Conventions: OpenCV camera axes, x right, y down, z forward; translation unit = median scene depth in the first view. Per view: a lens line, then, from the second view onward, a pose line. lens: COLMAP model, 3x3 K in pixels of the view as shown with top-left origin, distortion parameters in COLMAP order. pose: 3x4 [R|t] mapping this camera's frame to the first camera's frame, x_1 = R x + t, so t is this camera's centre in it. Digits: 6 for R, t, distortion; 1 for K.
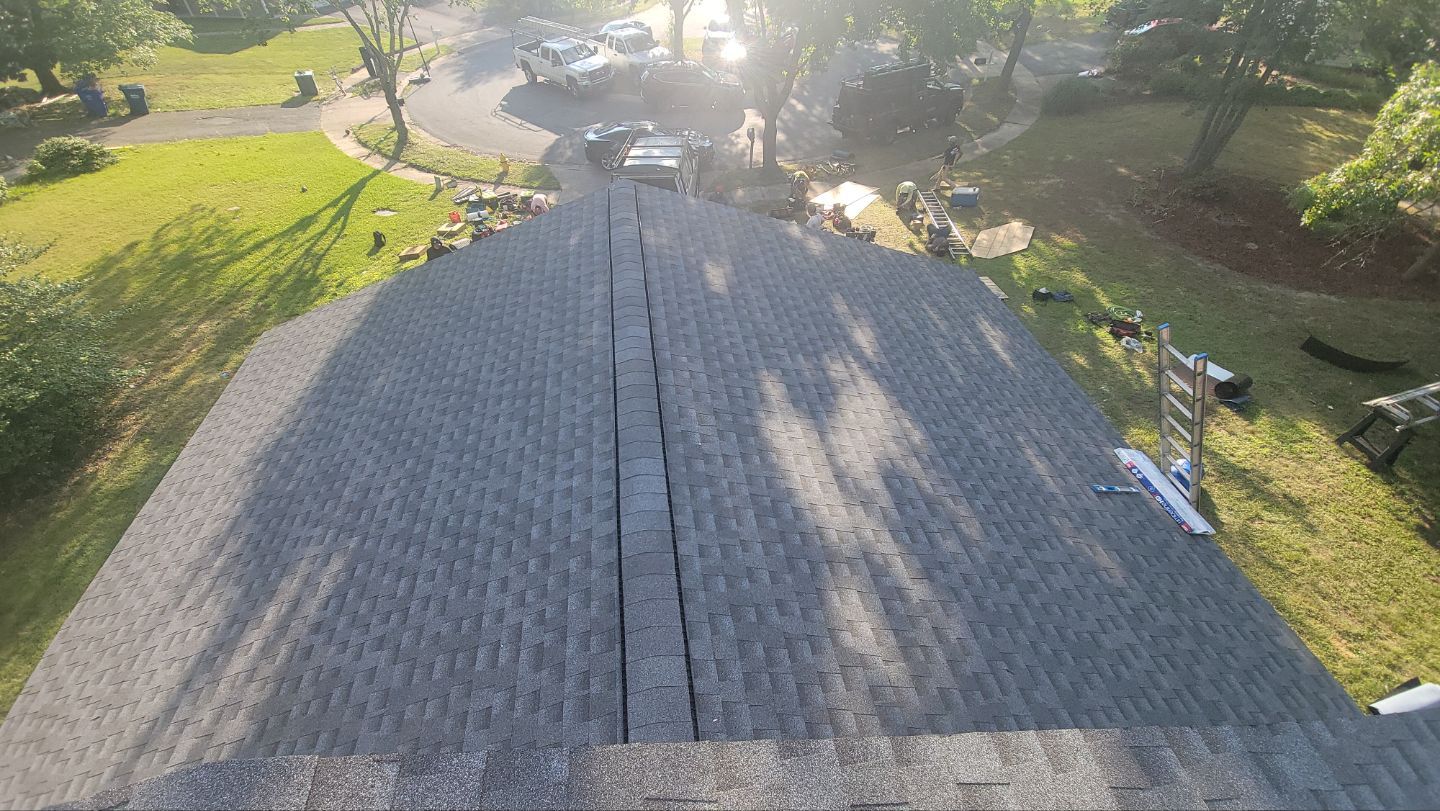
lens RADIAL K [[563.2, 0, 719.6], [0, 563.2, 408.7], [0, 0, 1]] dist [-0.001530, -0.000139]
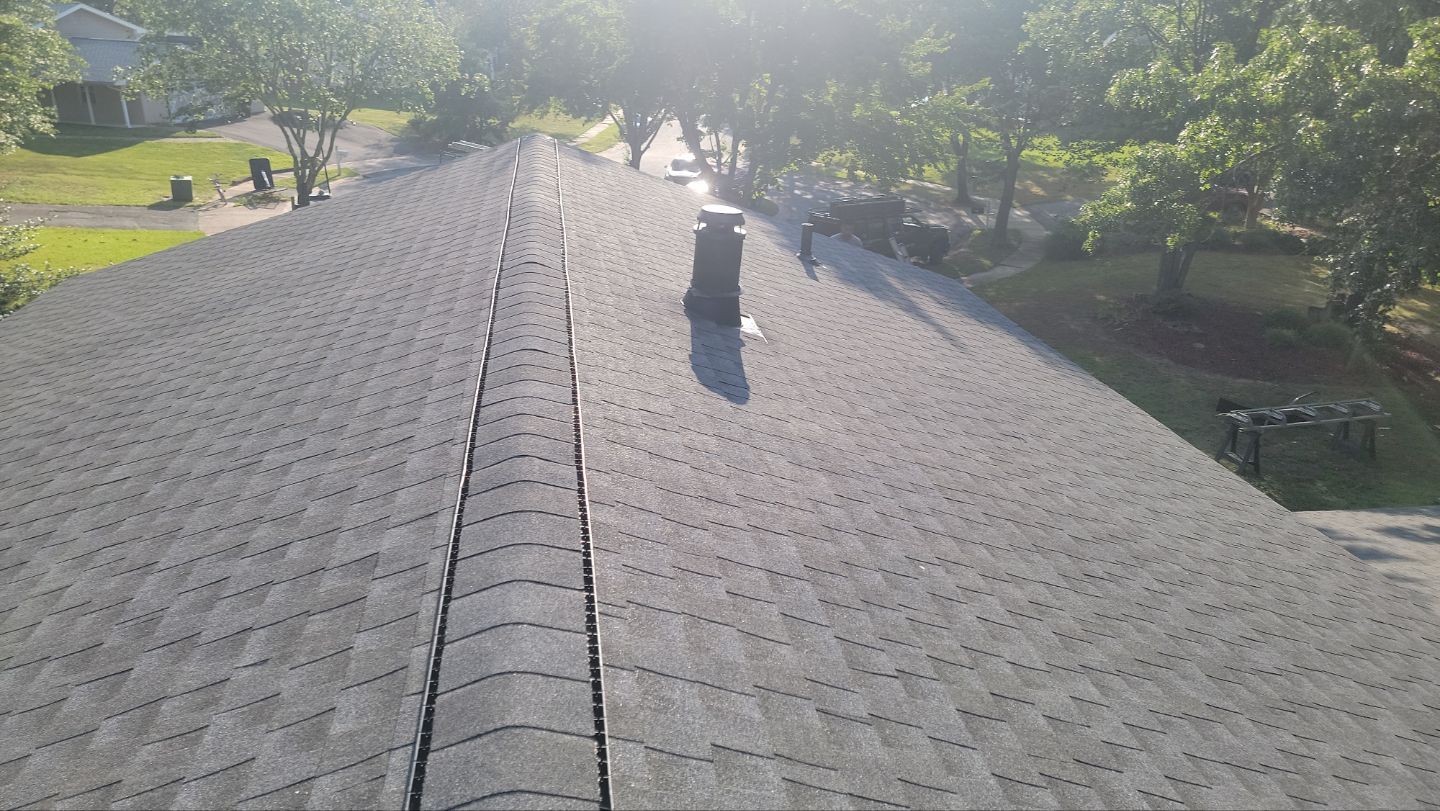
lens RADIAL K [[1016.4, 0, 720.0], [0, 1016.4, 405.5], [0, 0, 1]] dist [0.101461, -0.081831]
pose [[0.998438, 0.045622, 0.032244, 0.026375], [-0.029099, 0.917380, -0.396948, 0.307162], [-0.047690, 0.395390, 0.917274, -0.326807]]
